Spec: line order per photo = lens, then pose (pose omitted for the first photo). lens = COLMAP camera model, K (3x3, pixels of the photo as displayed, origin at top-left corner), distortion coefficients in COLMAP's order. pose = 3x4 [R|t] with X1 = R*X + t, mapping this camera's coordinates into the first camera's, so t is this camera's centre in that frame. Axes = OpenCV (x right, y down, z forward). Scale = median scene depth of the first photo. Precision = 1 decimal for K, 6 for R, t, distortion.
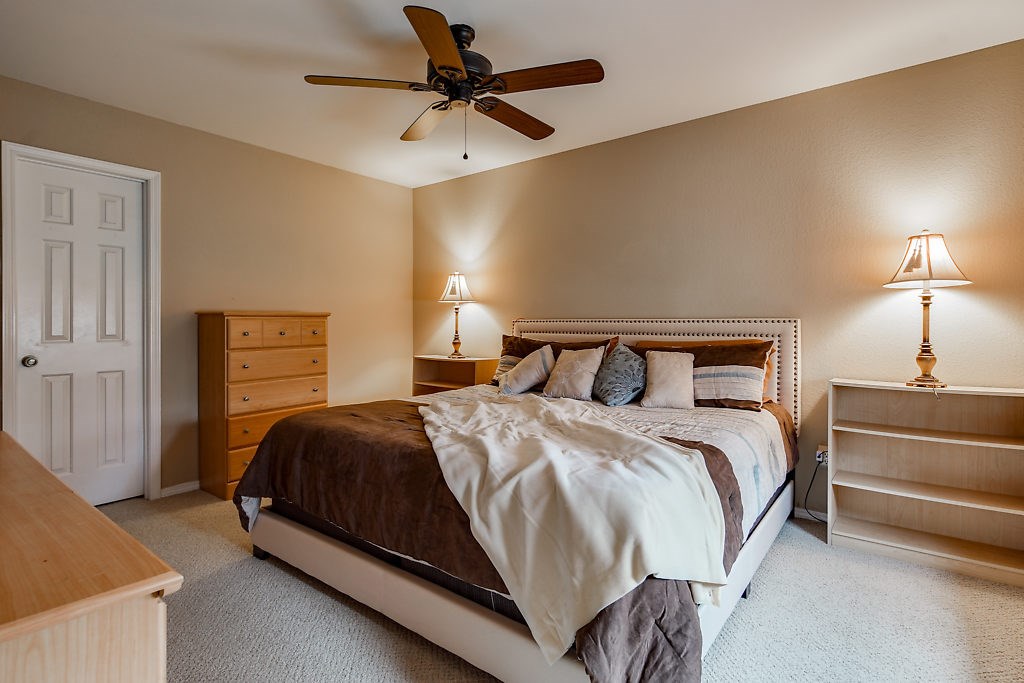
lens RADIAL K [[464.2, 0, 514.0], [0, 464.2, 333.0], [0, 0, 1]] dist [0.000629, 0.000050]
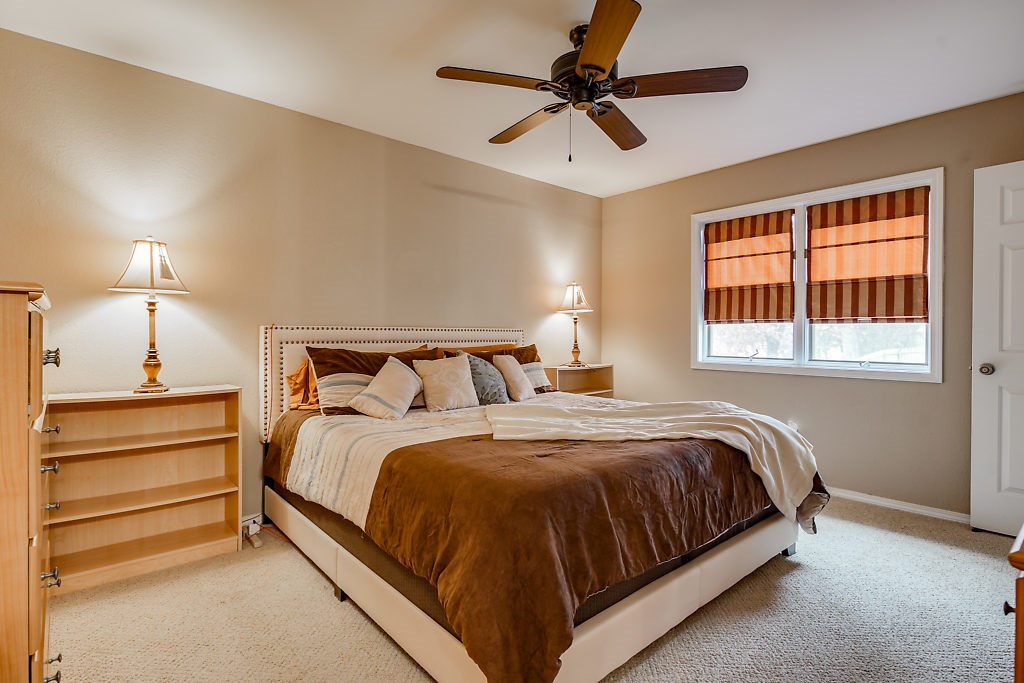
lens RADIAL K [[500.5, 0, 513.7], [0, 500.5, 338.4], [0, 0, 1]] dist [0.000235, -0.000003]
pose [[0.217598, -0.011366, 0.975972, -0.797144], [0.013191, 0.999875, 0.008704, -0.013125], [-0.975949, 0.010980, 0.217721, 0.581867]]
